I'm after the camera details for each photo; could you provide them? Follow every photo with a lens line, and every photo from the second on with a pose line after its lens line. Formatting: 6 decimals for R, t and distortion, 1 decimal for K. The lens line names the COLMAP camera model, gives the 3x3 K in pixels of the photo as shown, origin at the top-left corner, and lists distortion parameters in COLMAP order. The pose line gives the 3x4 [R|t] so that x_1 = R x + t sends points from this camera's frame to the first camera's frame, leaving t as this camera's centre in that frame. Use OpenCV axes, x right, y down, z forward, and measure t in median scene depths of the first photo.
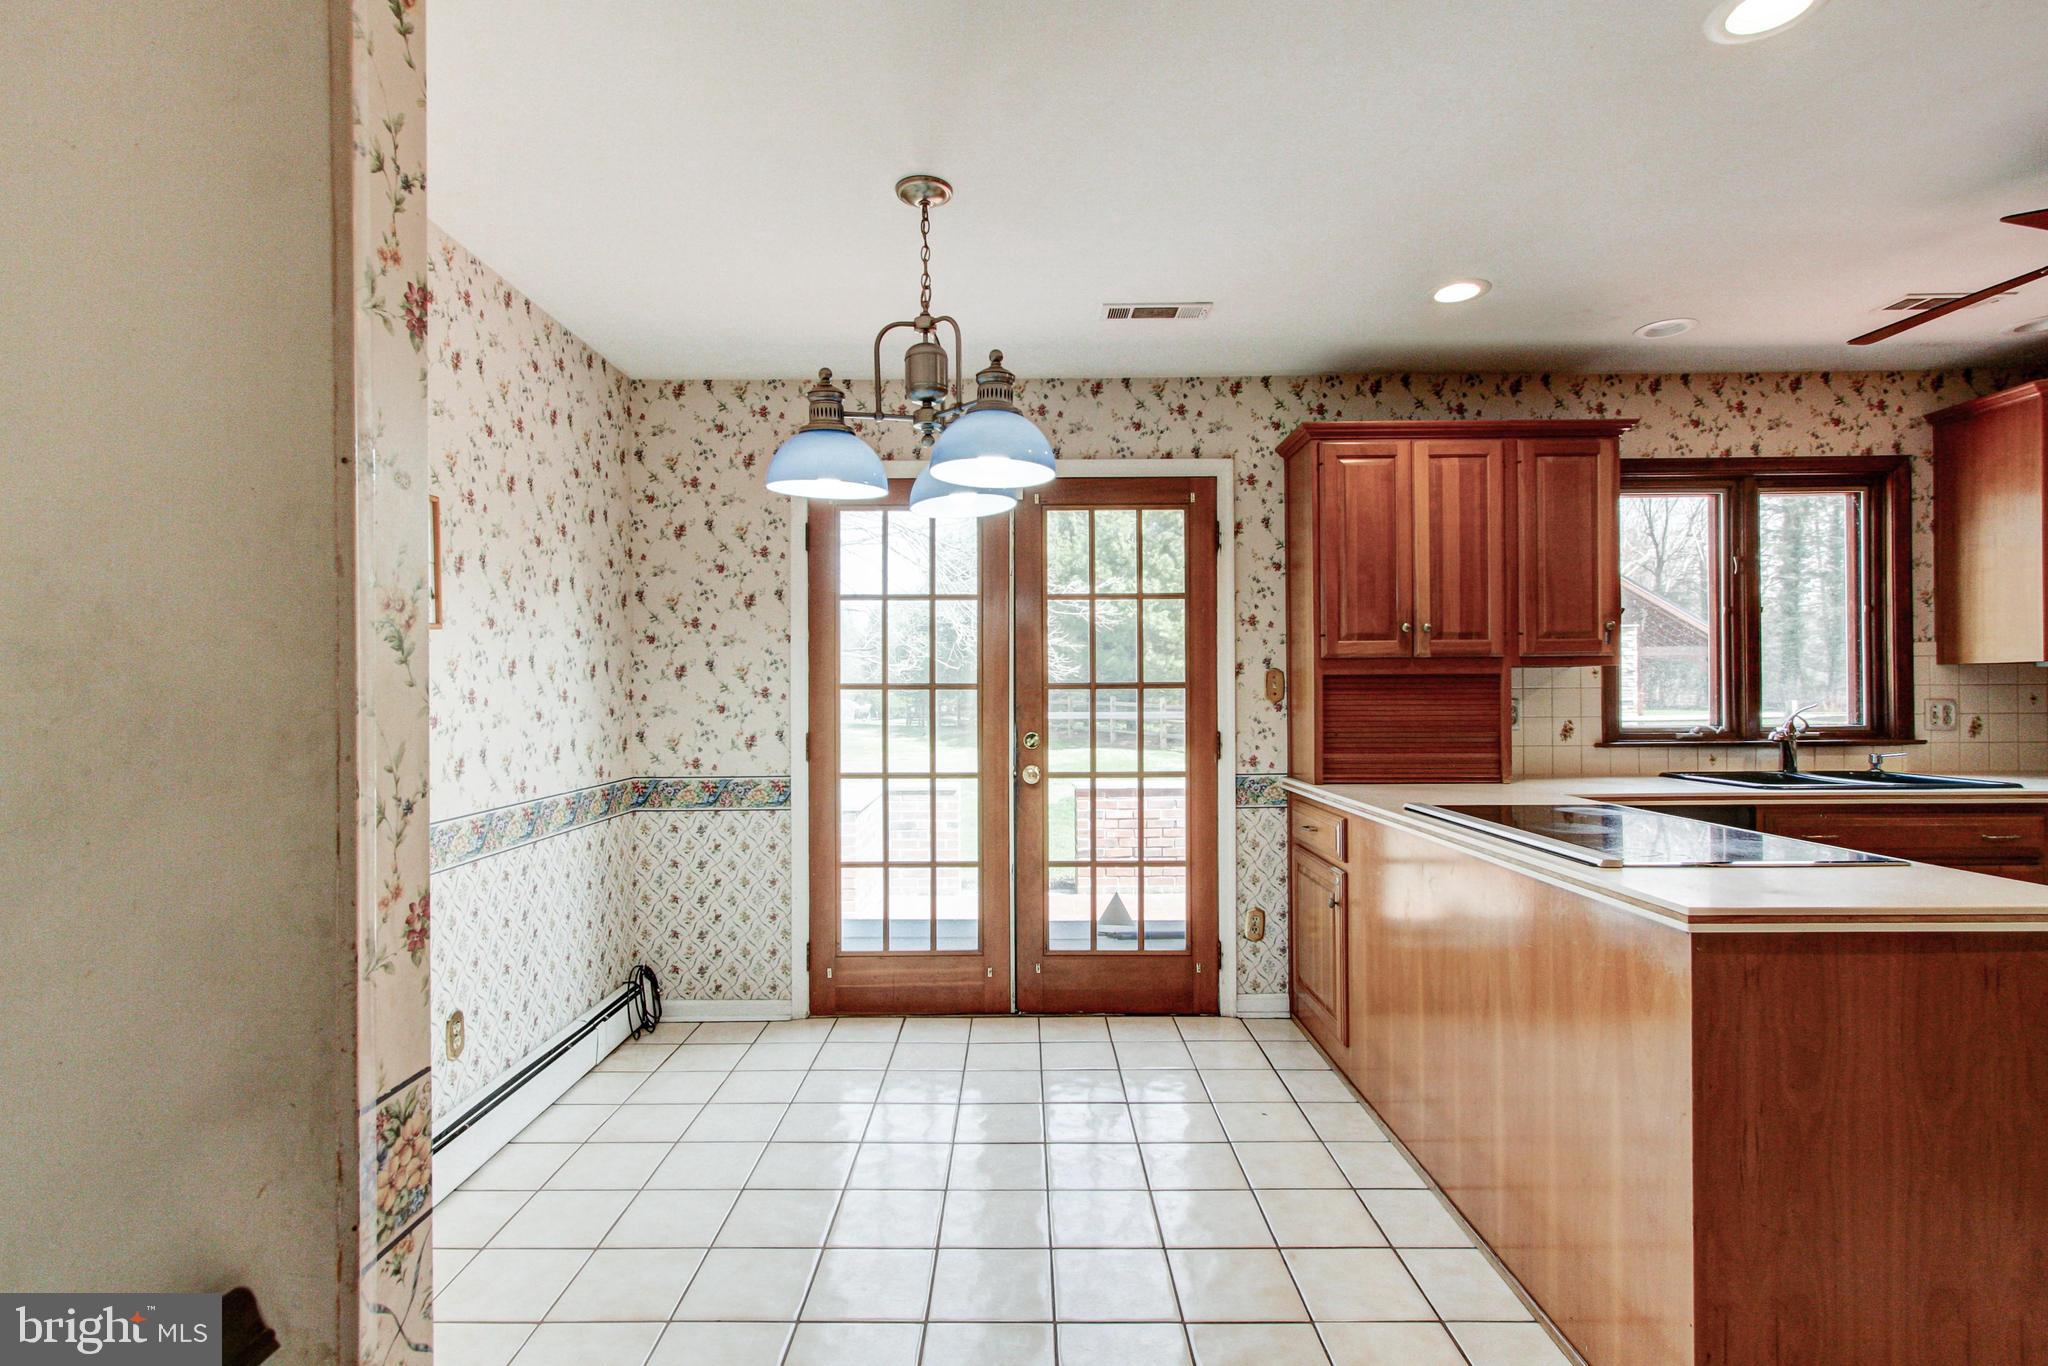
lens RADIAL K [[967.3, 0, 1028.0], [0, 967.3, 694.9], [0, 0, 1]] dist [-0.001278, 0.002732]
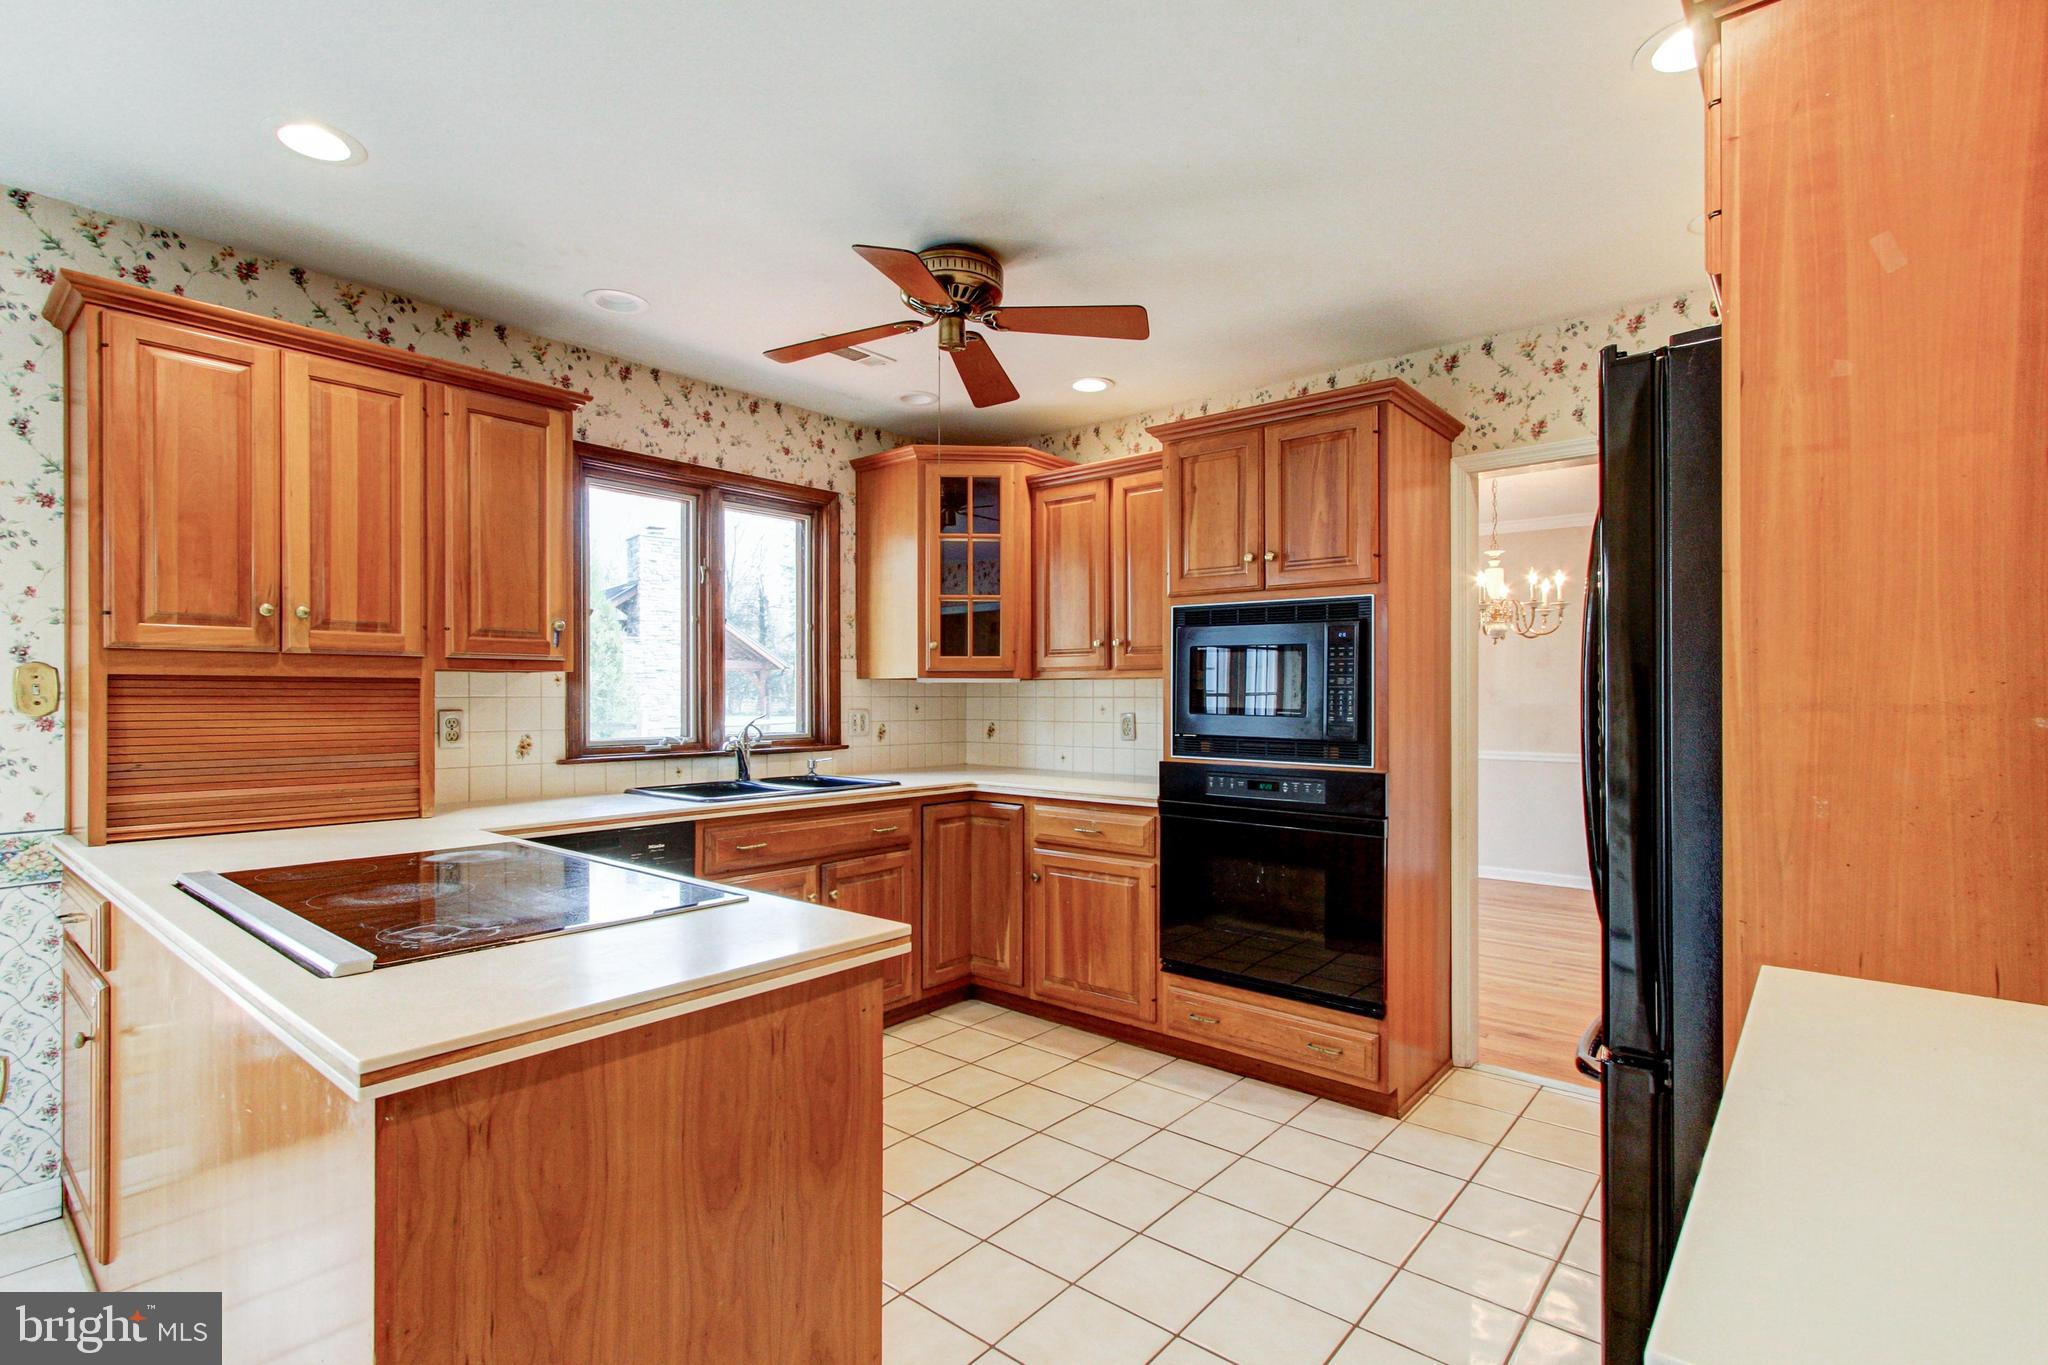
lens RADIAL K [[967.3, 0, 1024.8], [0, 967.3, 694.4], [0, 0, 1]] dist [-0.001278, 0.002732]
pose [[0.641648, 0.009340, 0.766942, 0.185259], [-0.003277, 0.999950, -0.009436, -0.002775], [-0.766992, 0.003541, 0.641647, 0.109932]]
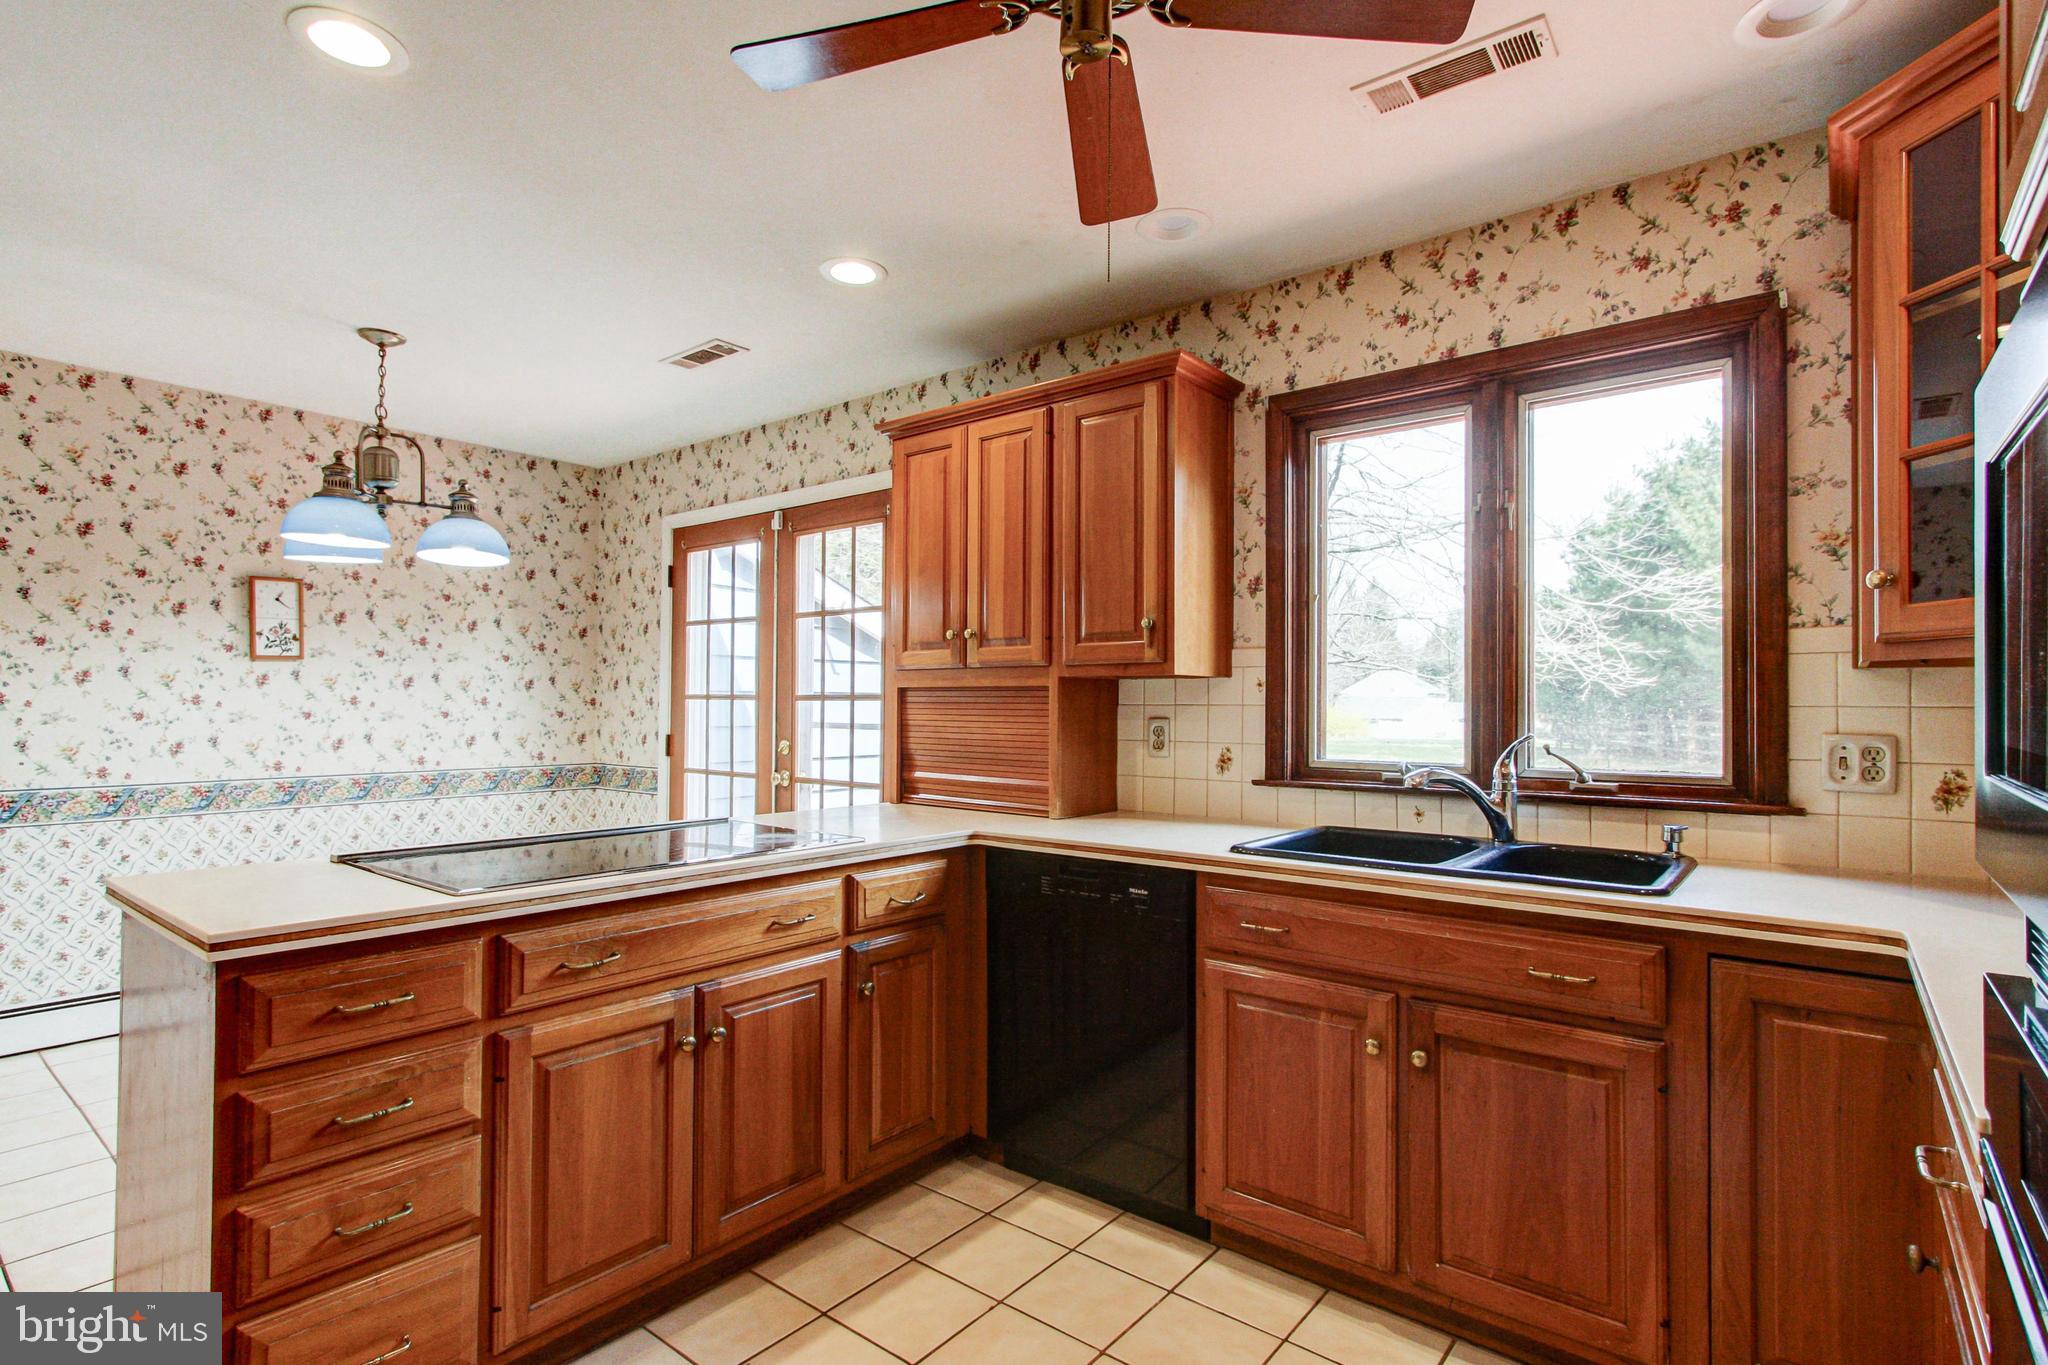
lens RADIAL K [[967.3, 0, 1001.3], [0, 967.3, 689.2], [0, 0, 1]] dist [-0.001278, 0.002732]
pose [[0.788586, 0.001319, -0.614923, 0.890332], [-0.012992, 0.999810, -0.014517, -0.005999], [0.614787, 0.019436, 0.788453, 0.293777]]
